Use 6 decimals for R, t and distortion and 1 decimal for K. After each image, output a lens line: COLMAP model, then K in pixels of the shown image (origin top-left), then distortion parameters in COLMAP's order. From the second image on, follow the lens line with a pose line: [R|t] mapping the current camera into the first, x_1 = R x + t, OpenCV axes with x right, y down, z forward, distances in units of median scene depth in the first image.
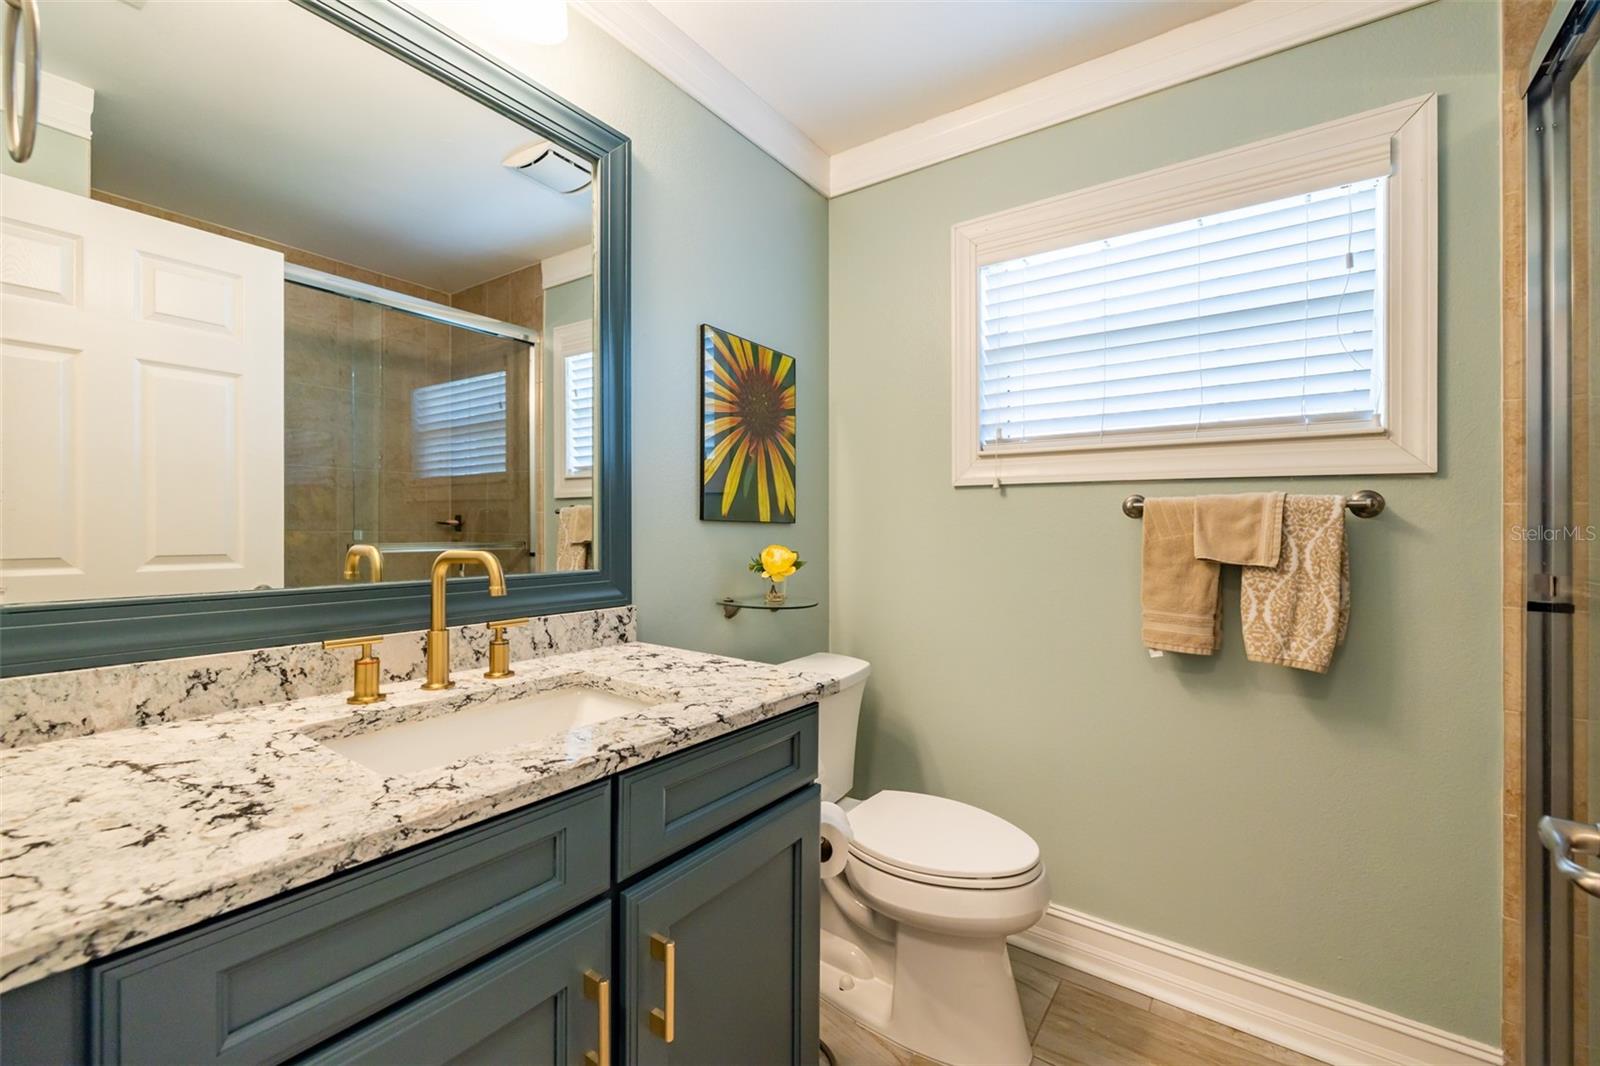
lens RADIAL K [[673.3, 0, 802.0], [0, 673.3, 526.8], [0, 0, 1]] dist [0.002720, -0.001614]
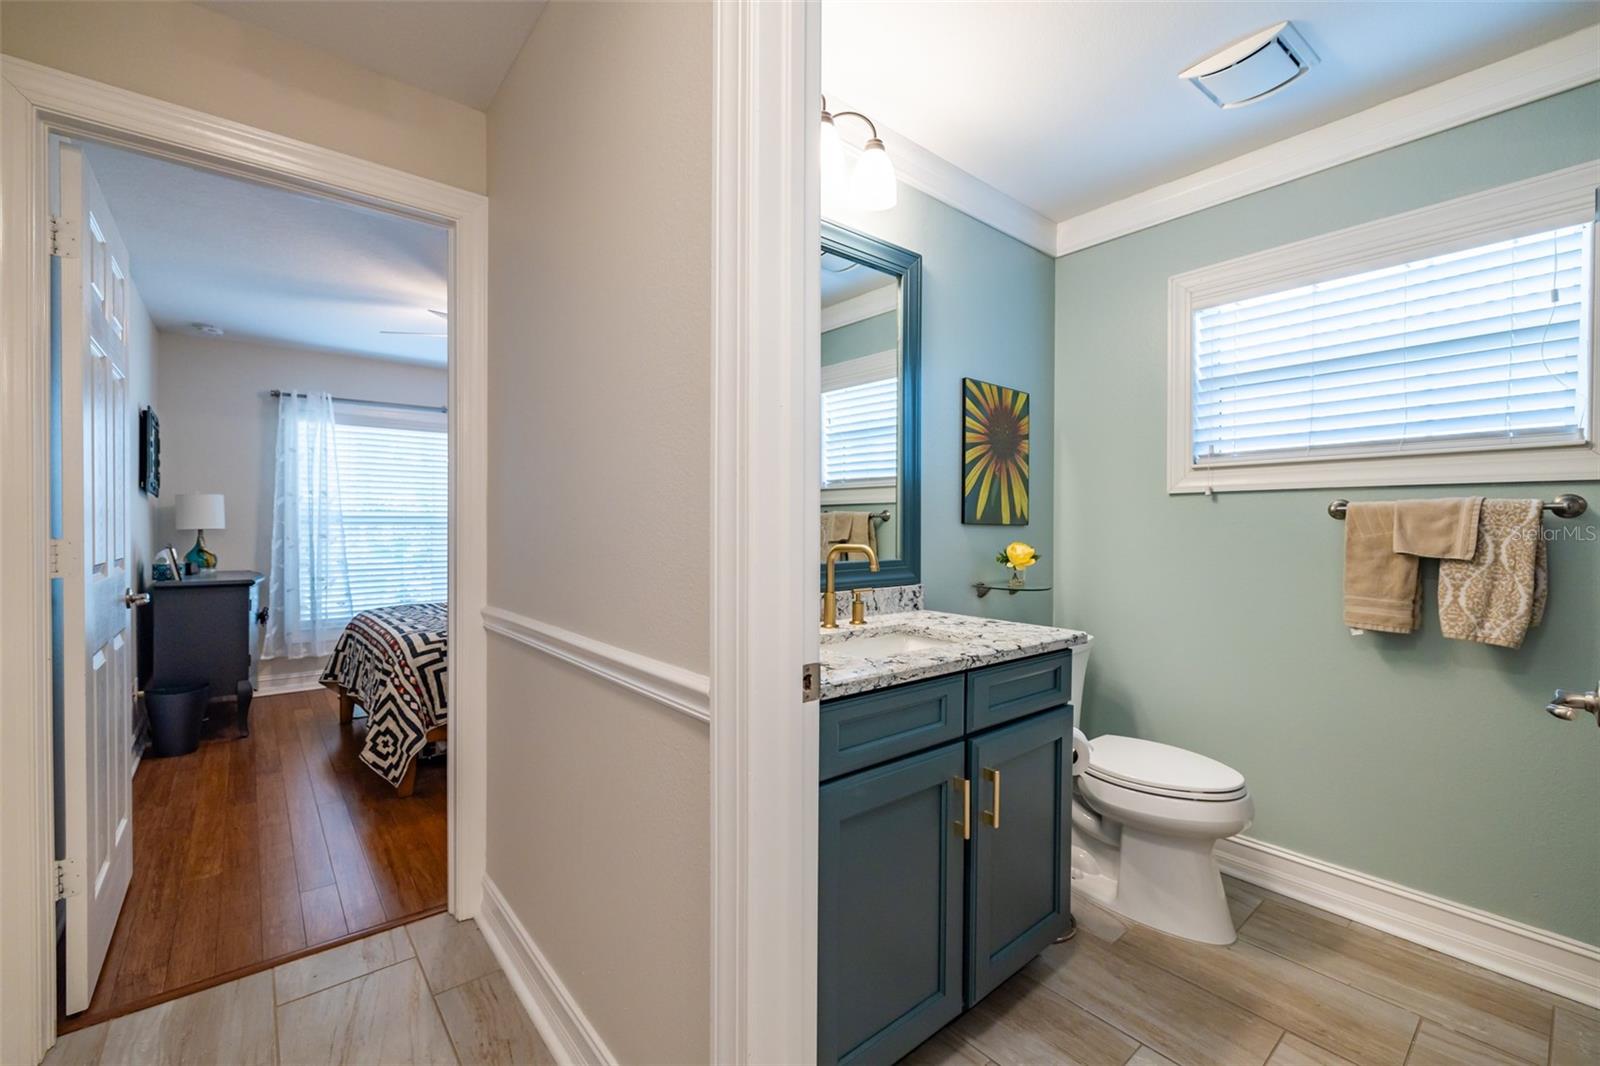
lens RADIAL K [[673.3, 0, 795.8], [0, 673.3, 544.0], [0, 0, 1]] dist [0.002720, -0.001614]
pose [[0.966097, 0.000541, -0.258178, -0.139535], [0.006262, 0.999655, 0.025526, -0.006321], [0.258103, -0.026277, 0.965760, -0.439160]]
